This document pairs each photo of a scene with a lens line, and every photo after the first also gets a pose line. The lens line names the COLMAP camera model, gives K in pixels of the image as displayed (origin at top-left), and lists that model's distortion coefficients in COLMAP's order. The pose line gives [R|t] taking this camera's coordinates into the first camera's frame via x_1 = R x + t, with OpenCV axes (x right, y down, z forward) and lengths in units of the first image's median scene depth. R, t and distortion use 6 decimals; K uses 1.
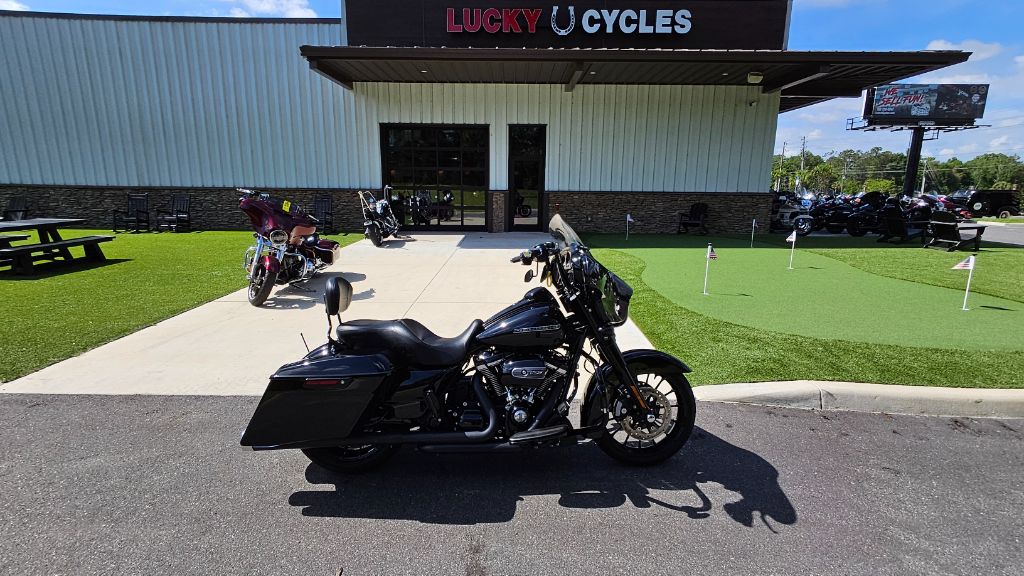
lens RADIAL K [[465.7, 0, 513.4], [0, 465.7, 287.1], [0, 0, 1]] dist [0.000897, 0.000151]
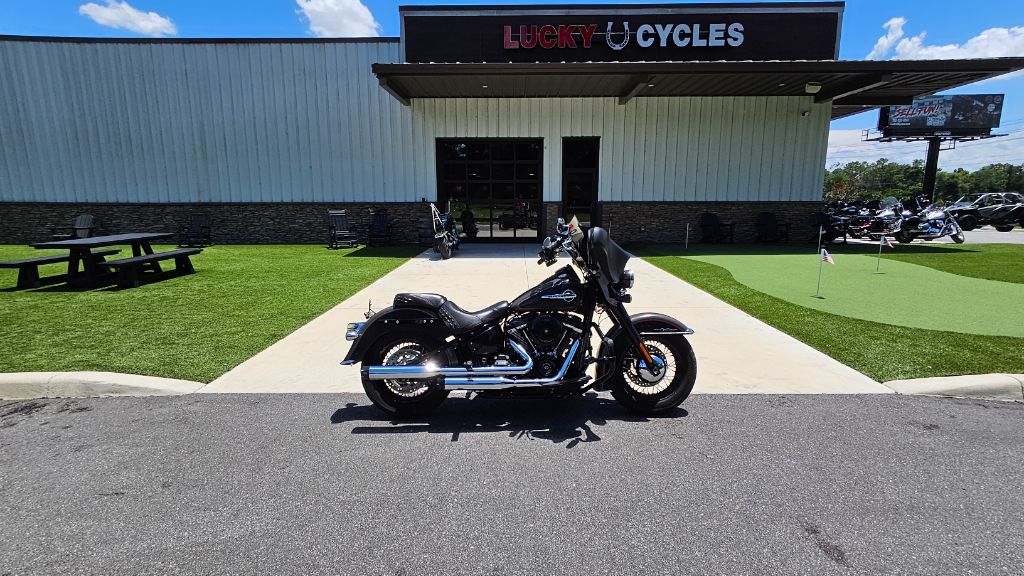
lens RADIAL K [[467.4, 0, 512.0], [0, 467.4, 288.0], [0, 0, 1]] dist [0.000943, -0.000112]
pose [[0.999896, -0.011116, -0.009234, -0.116556], [0.010811, 0.999412, -0.032535, 0.010528], [0.009590, 0.032432, 0.999428, -0.006978]]
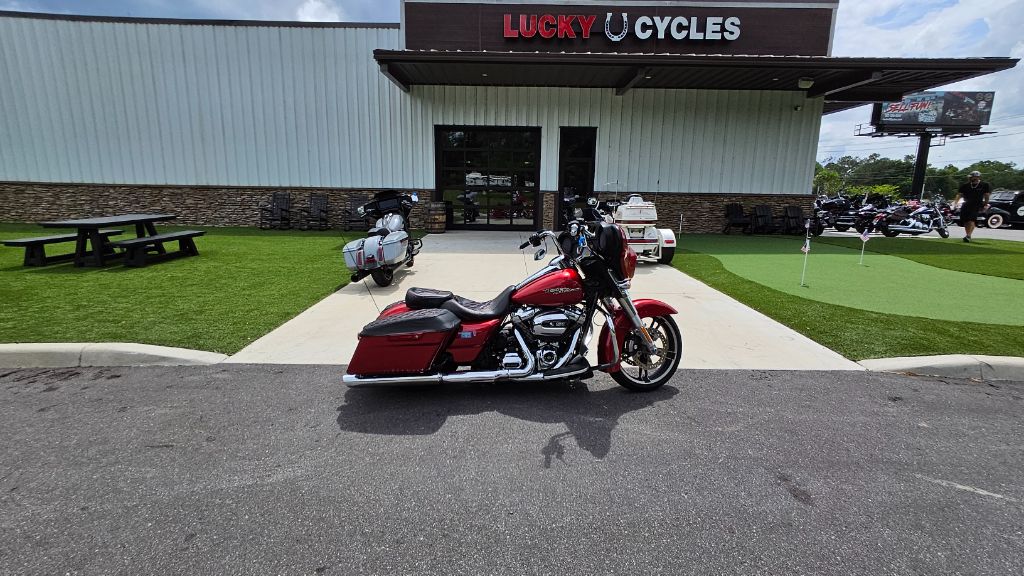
lens RADIAL K [[469.2, 0, 512.0], [0, 469.2, 288.0], [0, 0, 1]] dist [0.001395, -0.000023]
pose [[0.999964, 0.002774, 0.007961, -0.125638], [-0.002693, 0.999946, -0.010083, 0.016441], [-0.007989, 0.010061, 0.999917, -0.029530]]
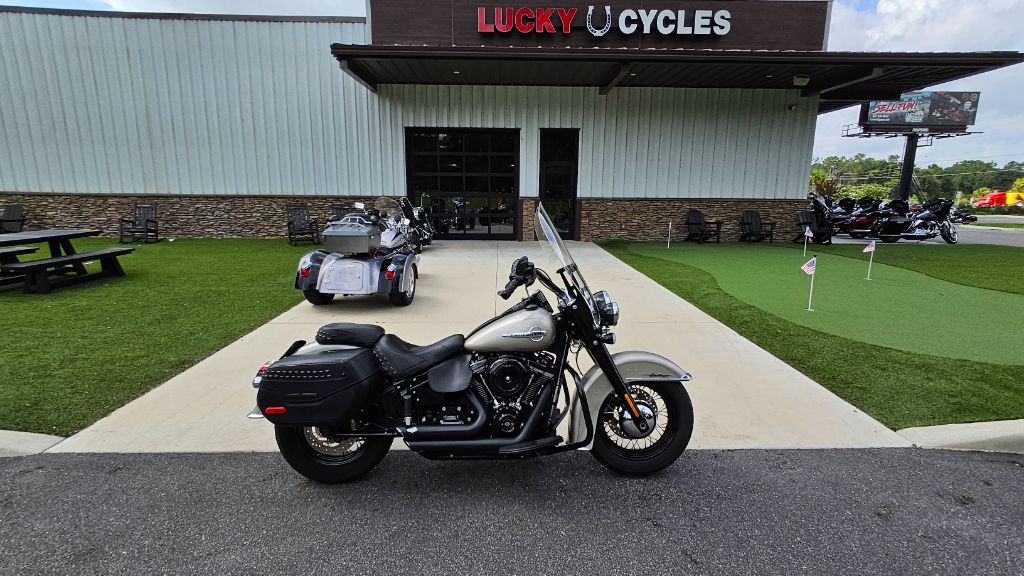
lens RADIAL K [[467.4, 0, 512.0], [0, 467.4, 288.0], [0, 0, 1]] dist [0.000943, -0.000112]
pose [[0.999652, -0.007277, 0.025348, -0.096236], [0.007596, 0.999893, -0.012506, -0.010576], [-0.025254, 0.012695, 0.999600, 0.047437]]
